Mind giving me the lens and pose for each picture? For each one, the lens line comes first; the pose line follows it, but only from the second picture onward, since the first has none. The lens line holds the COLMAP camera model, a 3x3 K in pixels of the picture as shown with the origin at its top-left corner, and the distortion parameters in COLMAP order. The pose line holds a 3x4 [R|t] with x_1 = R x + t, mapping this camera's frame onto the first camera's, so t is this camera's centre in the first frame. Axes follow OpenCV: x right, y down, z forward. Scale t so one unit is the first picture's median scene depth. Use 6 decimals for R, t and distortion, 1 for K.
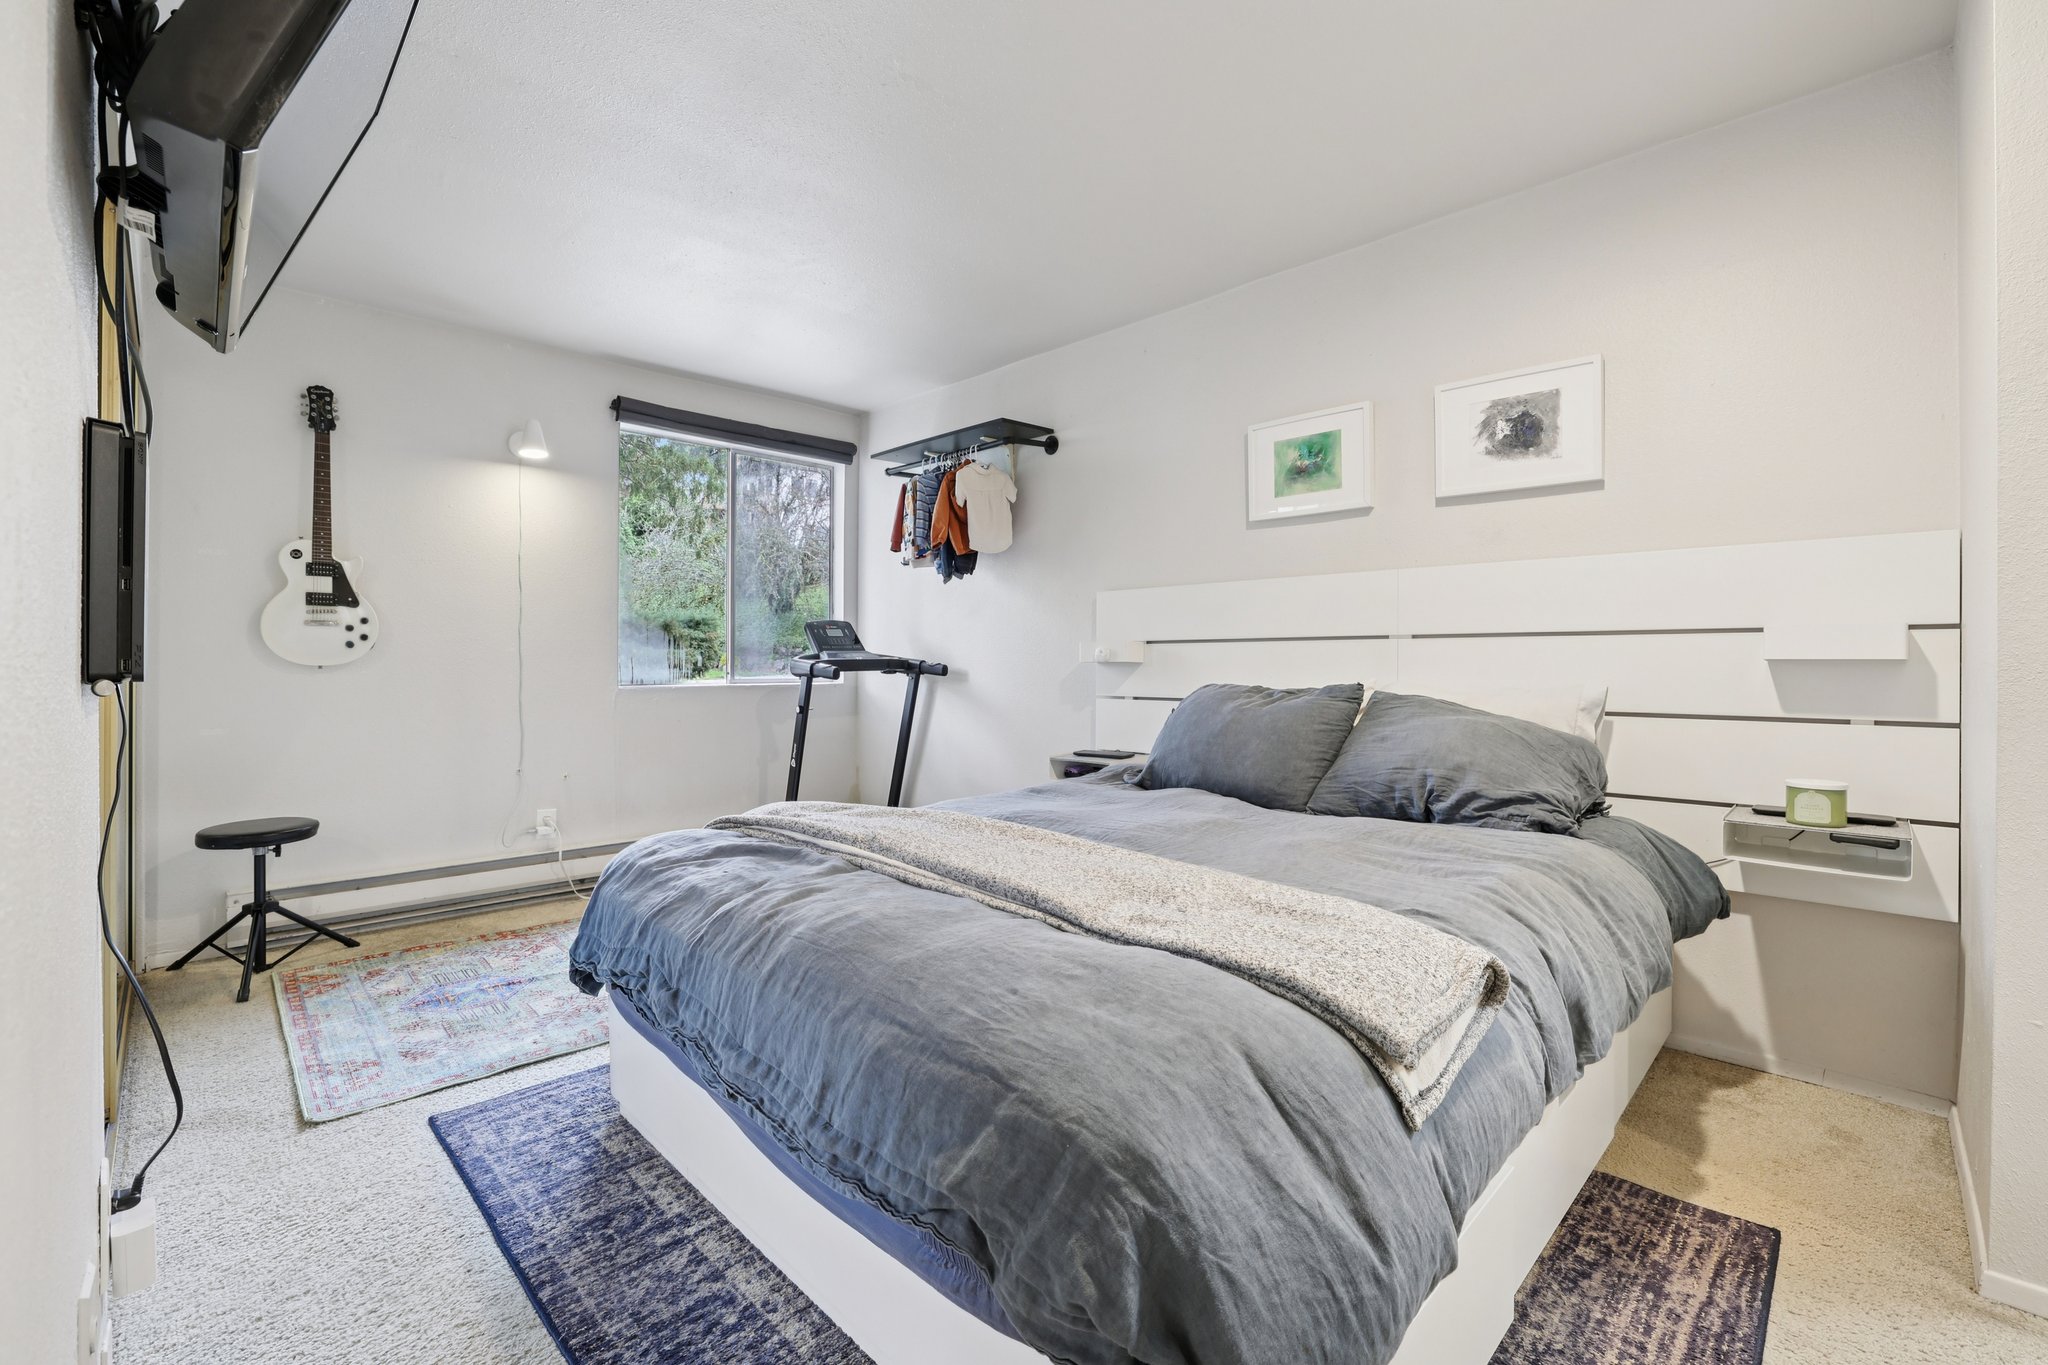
lens RADIAL K [[888.3, 0, 1033.2], [0, 888.3, 666.2], [0, 0, 1]] dist [-0.037102, 0.012013]
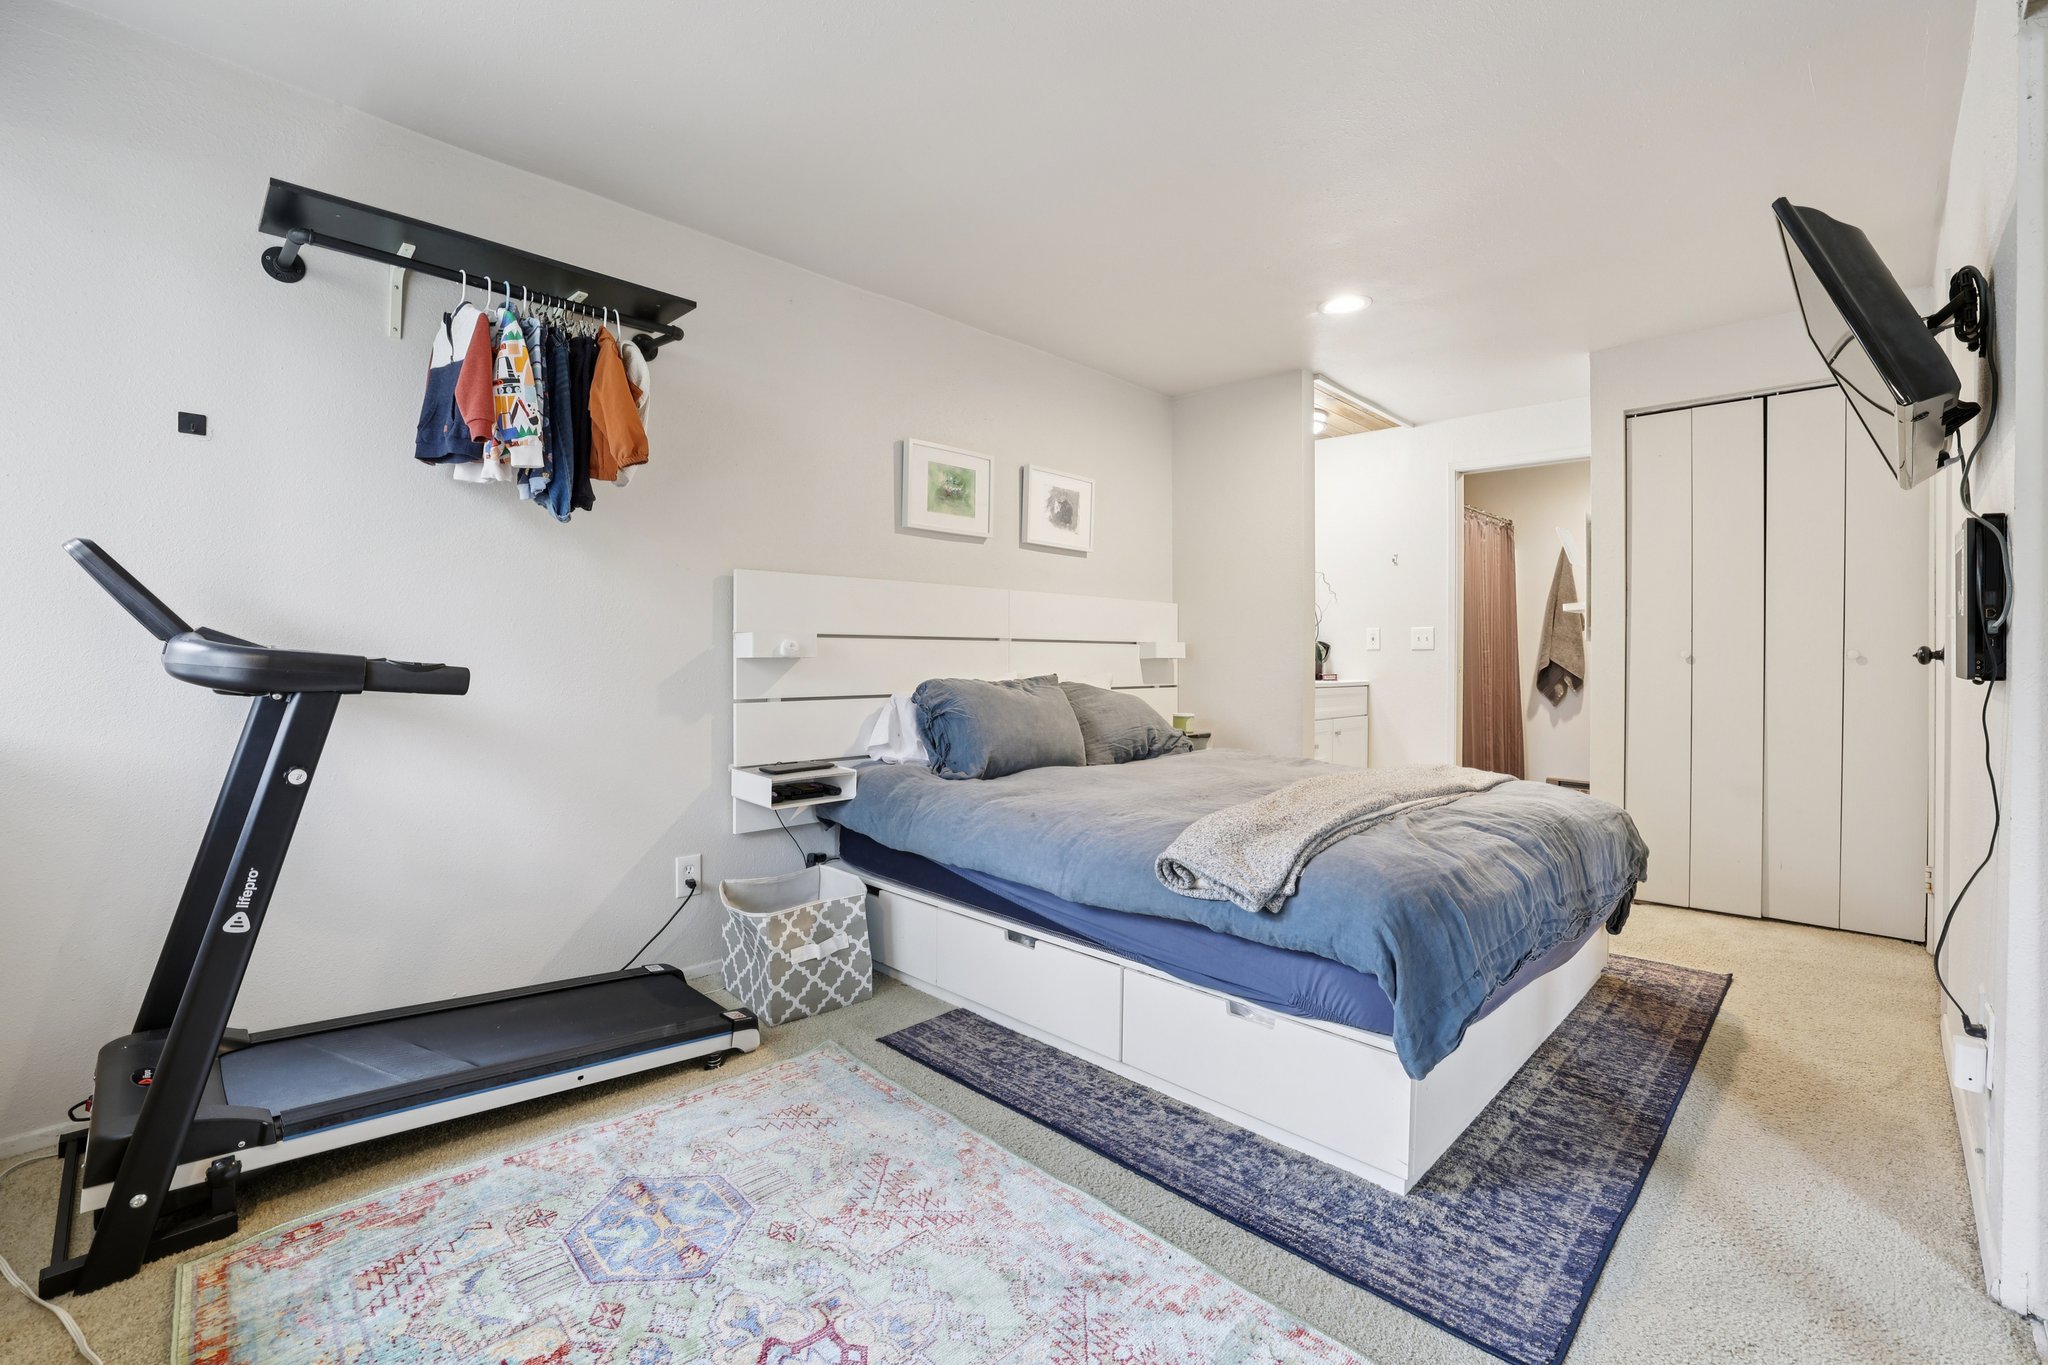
lens RADIAL K [[888.3, 0, 1023.7], [0, 888.3, 664.7], [0, 0, 1]] dist [-0.037102, 0.012013]
pose [[-0.011199, -0.004600, 0.999927, -1.399761], [0.002883, 0.999985, 0.004633, -0.002365], [-0.999933, 0.002935, -0.011186, 1.475955]]
